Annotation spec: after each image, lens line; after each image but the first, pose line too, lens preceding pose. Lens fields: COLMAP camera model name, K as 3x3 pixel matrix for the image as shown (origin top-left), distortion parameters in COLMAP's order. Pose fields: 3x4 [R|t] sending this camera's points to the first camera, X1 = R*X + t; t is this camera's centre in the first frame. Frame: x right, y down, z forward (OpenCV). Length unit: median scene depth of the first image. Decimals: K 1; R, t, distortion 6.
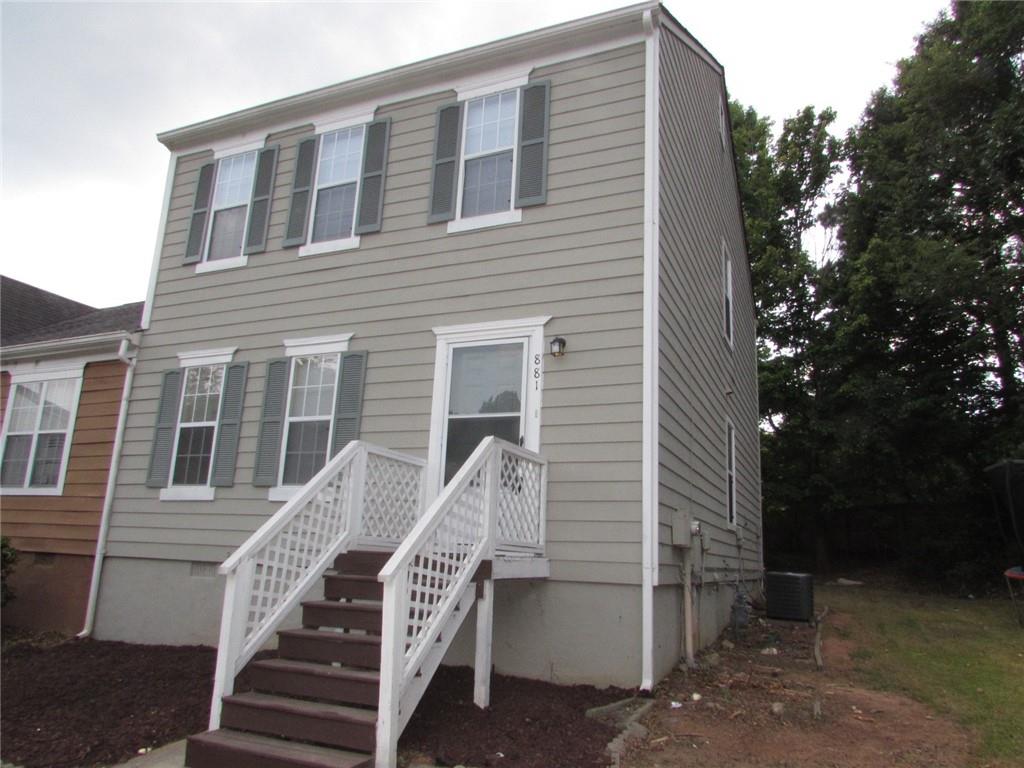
lens RADIAL K [[721.3, 0, 512.6], [0, 721.3, 382.2], [0, 0, 1]] dist [-0.042466, 0.023513]
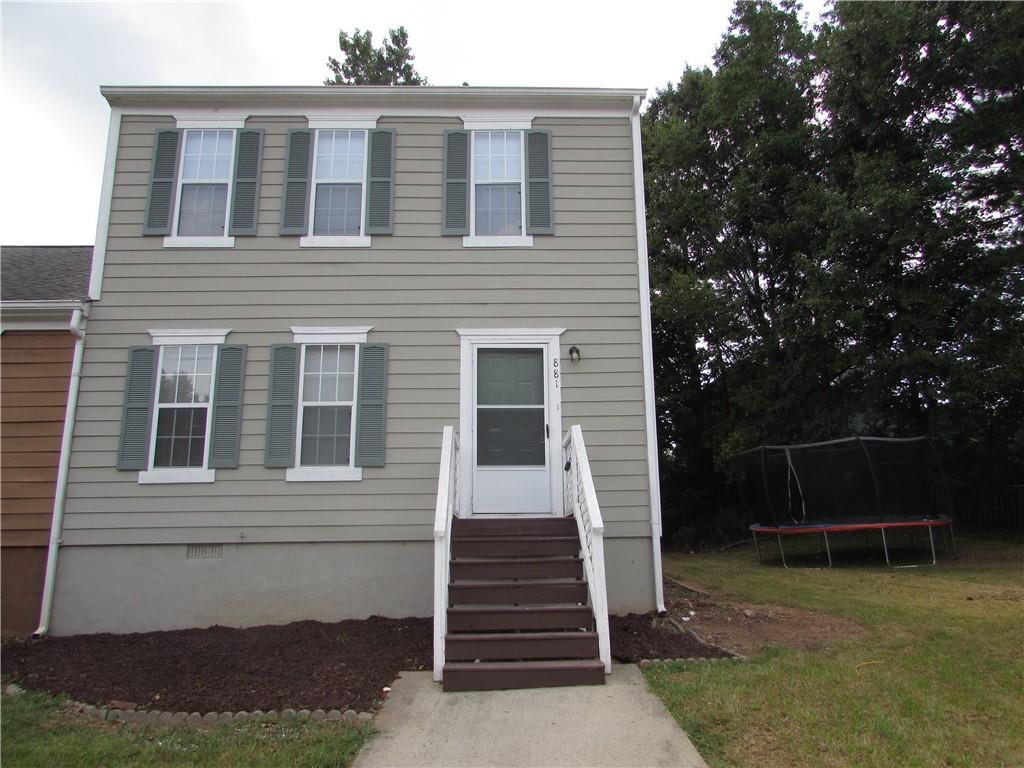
lens RADIAL K [[721.3, 0, 506.0], [0, 721.3, 384.1], [0, 0, 1]] dist [-0.042466, 0.023513]
pose [[0.903176, 0.042936, 0.427118, -0.468434], [-0.052308, 0.998579, 0.010228, -0.002709], [-0.426071, -0.031579, 0.904138, -0.068493]]
